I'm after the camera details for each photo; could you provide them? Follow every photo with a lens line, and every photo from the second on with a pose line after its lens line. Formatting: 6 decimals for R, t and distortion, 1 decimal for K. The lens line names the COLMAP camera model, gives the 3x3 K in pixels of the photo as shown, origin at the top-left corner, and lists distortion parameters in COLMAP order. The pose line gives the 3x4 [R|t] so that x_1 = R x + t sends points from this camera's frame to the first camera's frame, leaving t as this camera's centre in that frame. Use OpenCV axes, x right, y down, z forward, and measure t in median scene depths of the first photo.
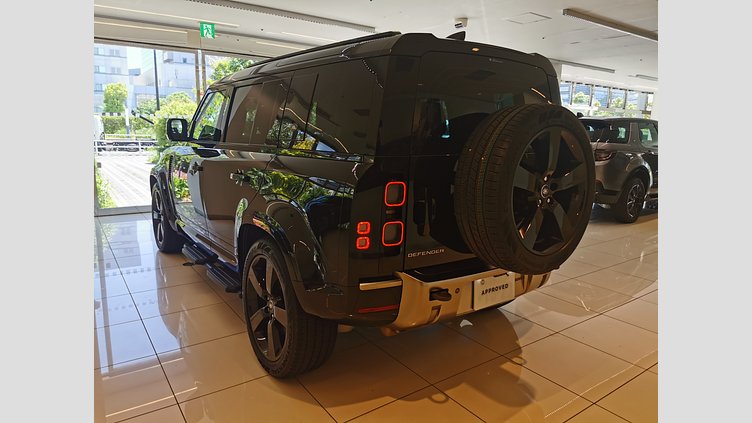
lens RADIAL K [[441.3, 0, 377.6], [0, 441.3, 212.8], [0, 0, 1]] dist [0.000966, -0.000774]
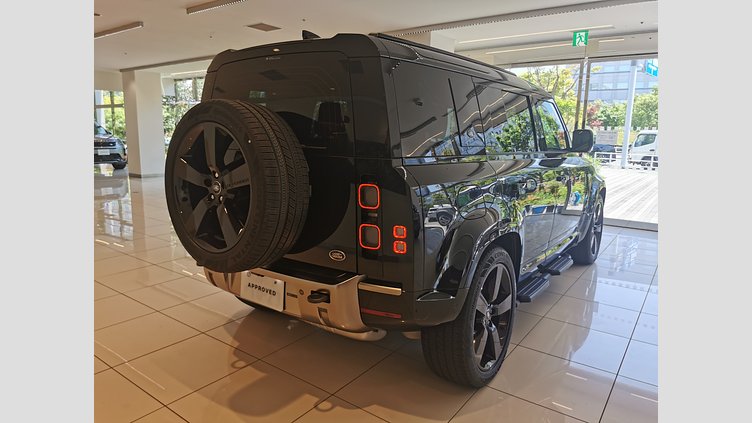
lens RADIAL K [[441.3, 0, 377.6], [0, 441.3, 212.8], [0, 0, 1]] dist [0.000966, -0.000774]
pose [[0.315424, 0.154238, -0.936332, 1.119741], [-0.188250, 0.977263, 0.097564, -0.124593], [0.930091, 0.145491, 0.337288, 0.793824]]
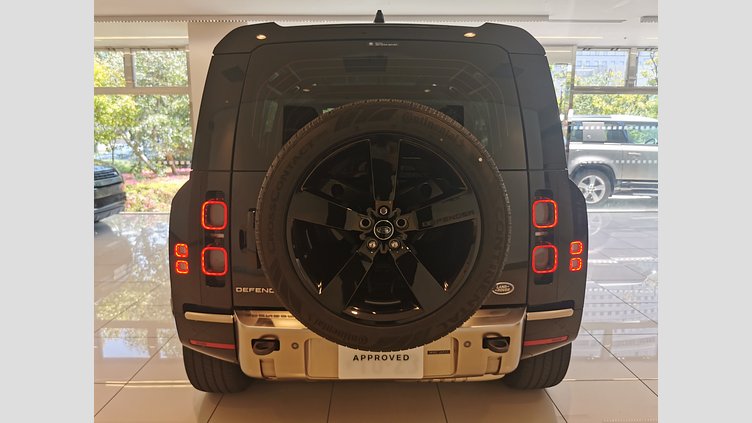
lens RADIAL K [[404.6, 0, 376.0], [0, 404.6, 211.5], [0, 0, 1]] dist [0.145616, -0.000021]
pose [[0.815943, 0.073825, -0.573399, 0.567077], [-0.083632, 0.996453, 0.009285, -0.064876], [0.572051, 0.040378, 0.819224, 0.381399]]
